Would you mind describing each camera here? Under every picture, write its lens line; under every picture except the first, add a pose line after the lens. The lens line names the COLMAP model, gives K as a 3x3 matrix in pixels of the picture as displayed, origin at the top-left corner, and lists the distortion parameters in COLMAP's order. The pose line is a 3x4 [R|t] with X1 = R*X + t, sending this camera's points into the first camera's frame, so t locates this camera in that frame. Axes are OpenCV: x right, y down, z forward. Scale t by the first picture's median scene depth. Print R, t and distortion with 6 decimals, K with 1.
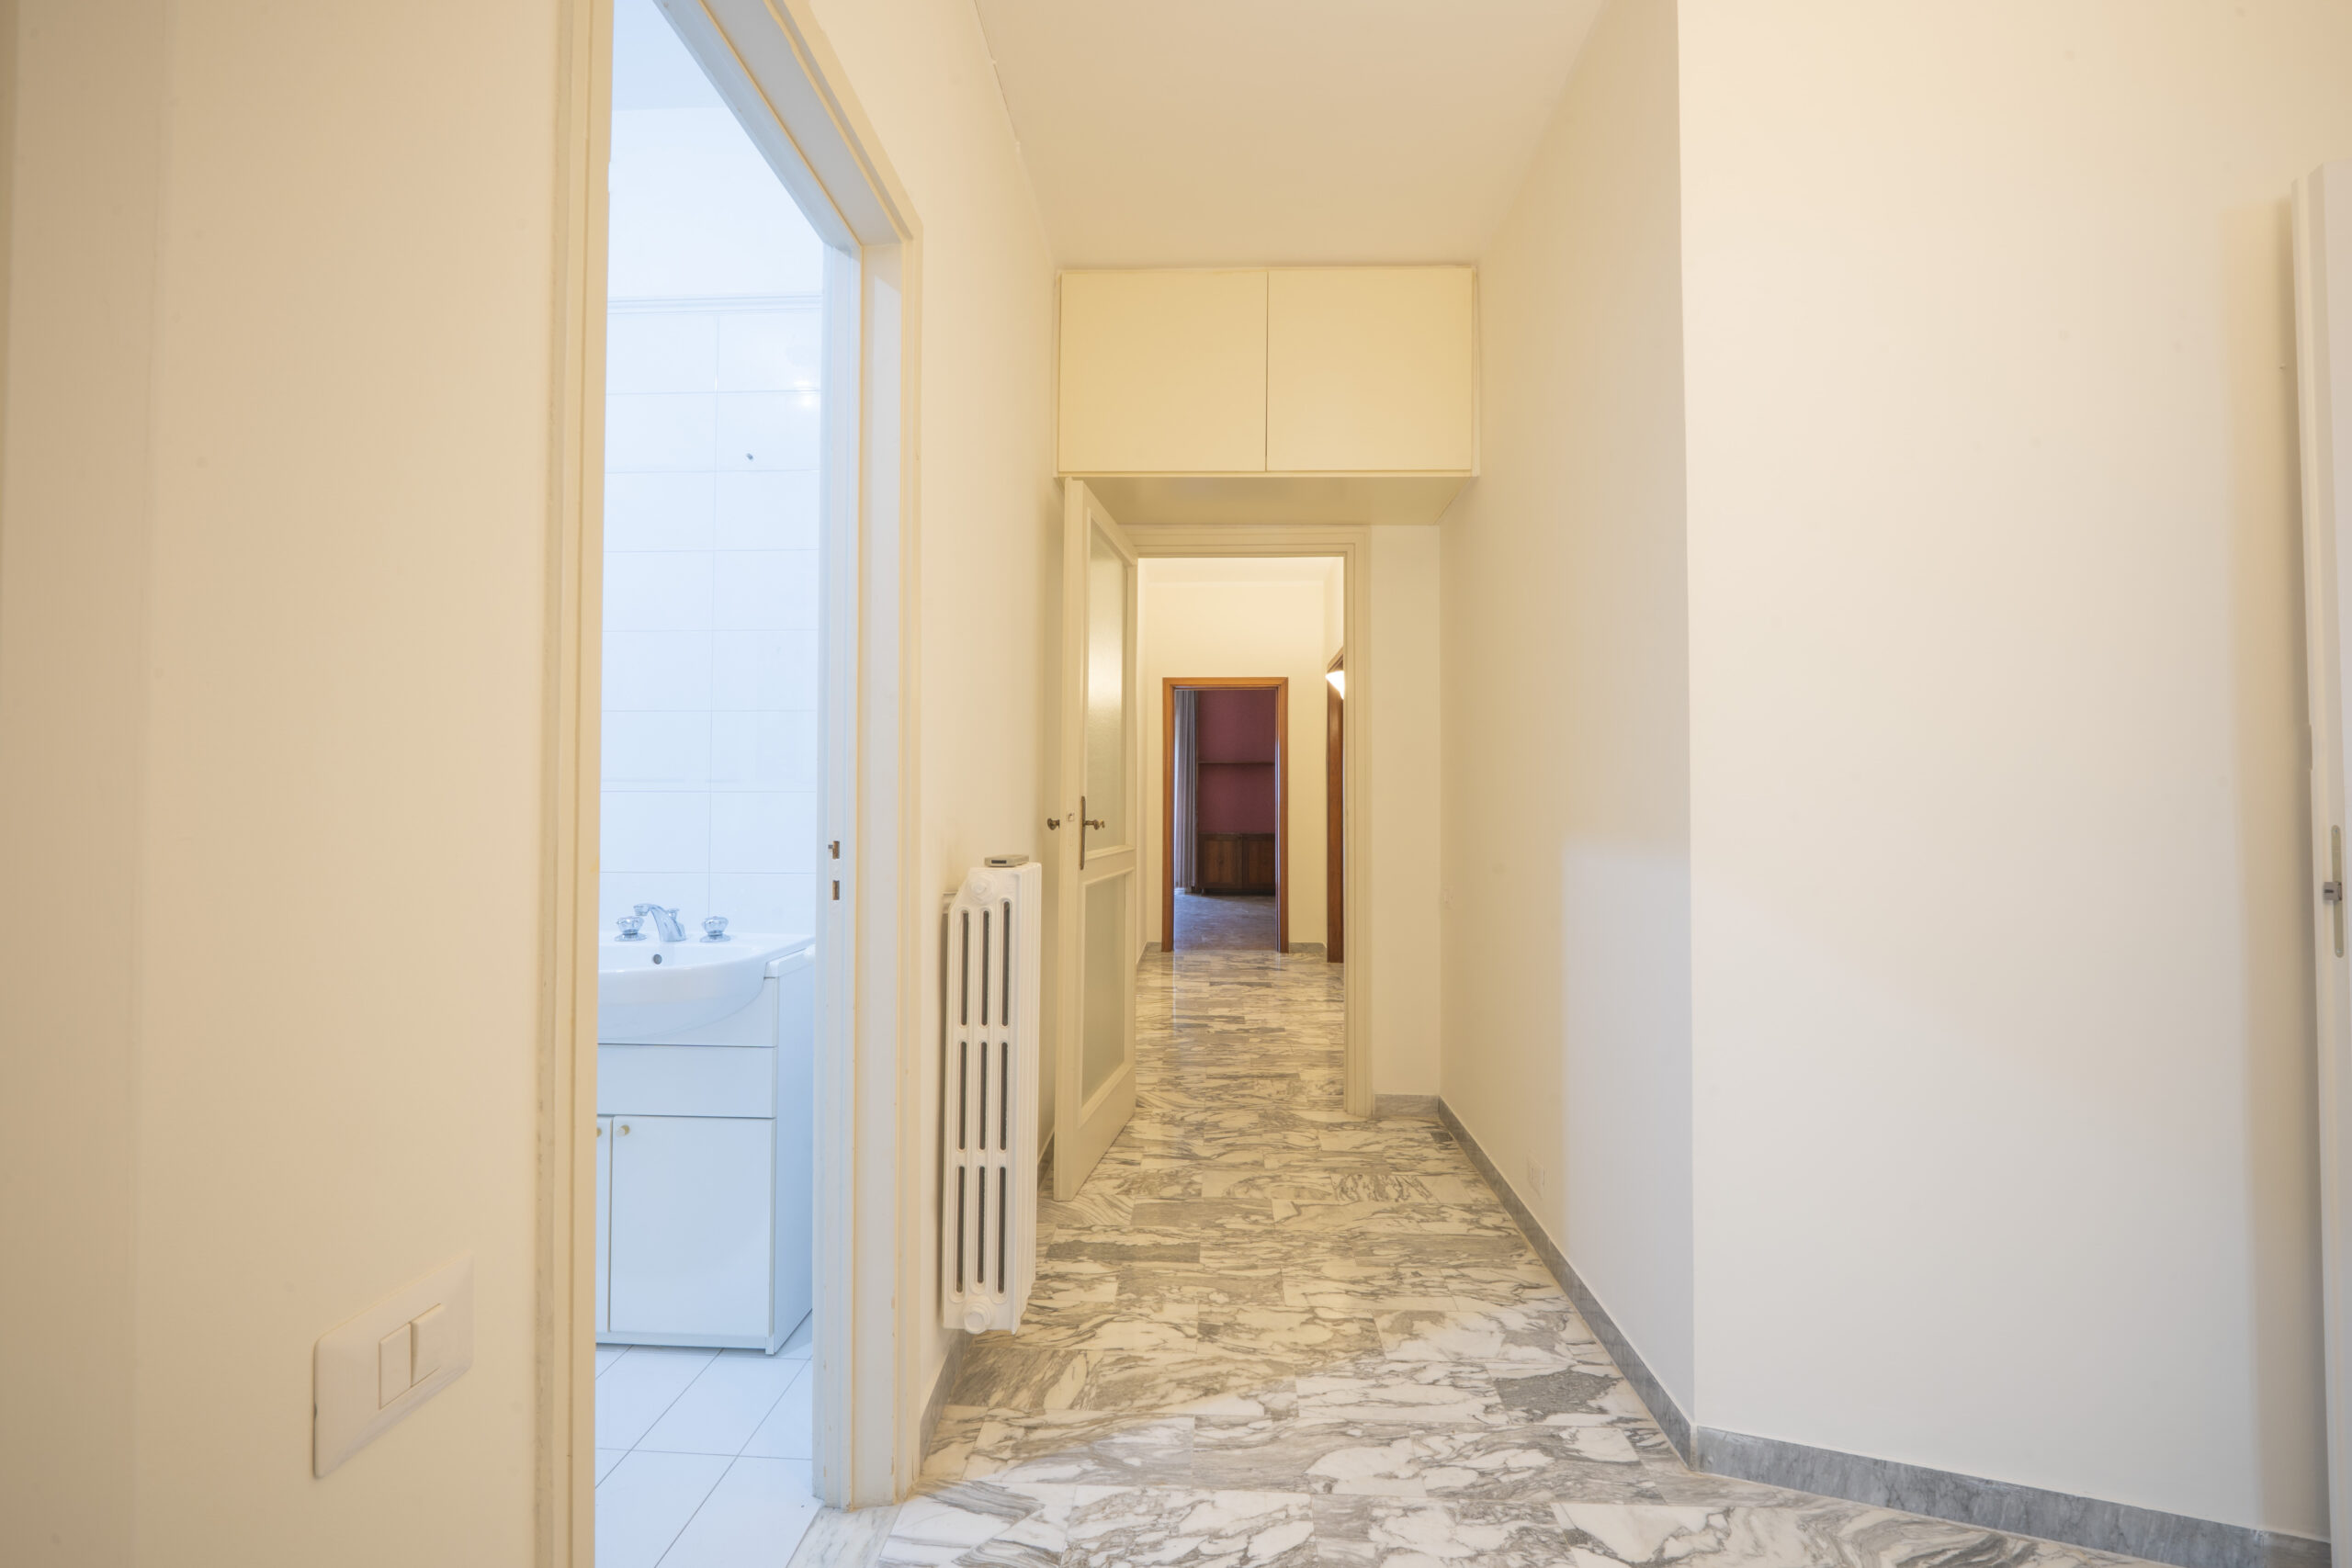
lens RADIAL K [[952.2, 0, 1174.6], [0, 952.2, 779.9], [0, 0, 1]] dist [-0.009870, -0.000858]
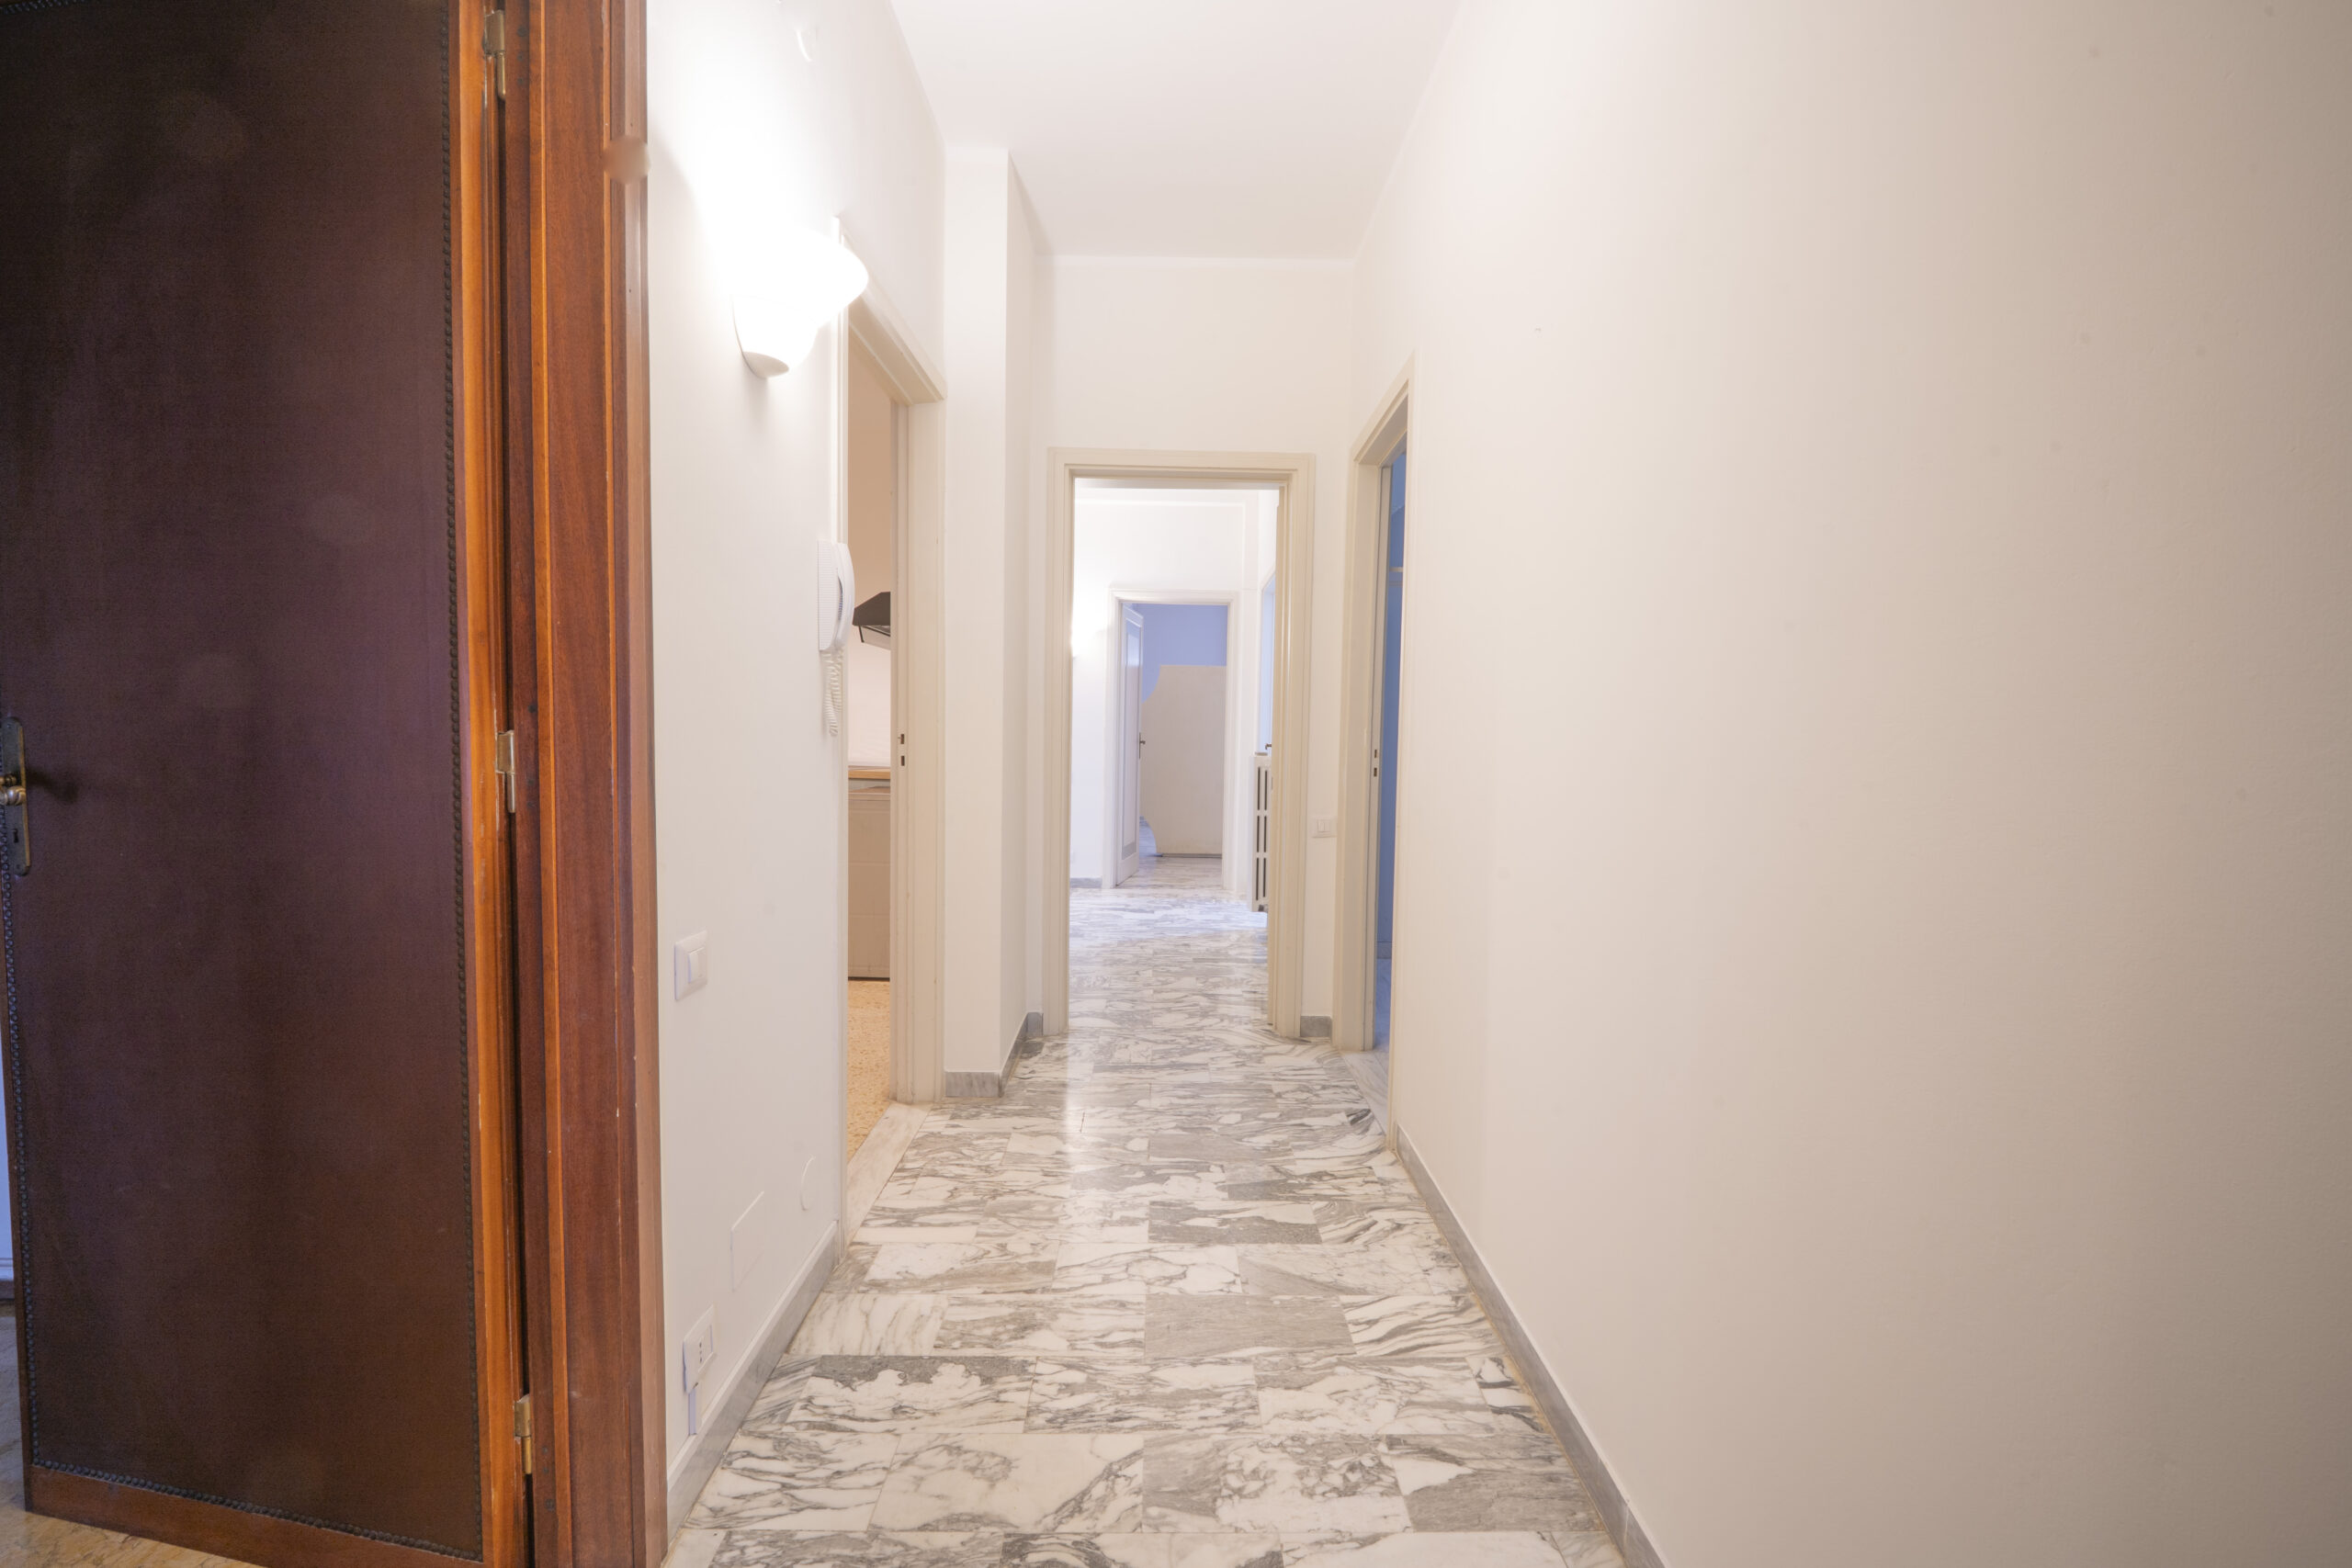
lens RADIAL K [[985.5, 0, 1173.9], [0, 985.5, 783.3], [0, 0, 1]] dist [-0.008387, -0.001451]
pose [[-0.997984, -0.018191, -0.060806, 0.135625], [-0.020305, 0.999204, 0.034326, 0.046155], [0.060134, 0.035491, -0.997559, 2.090476]]
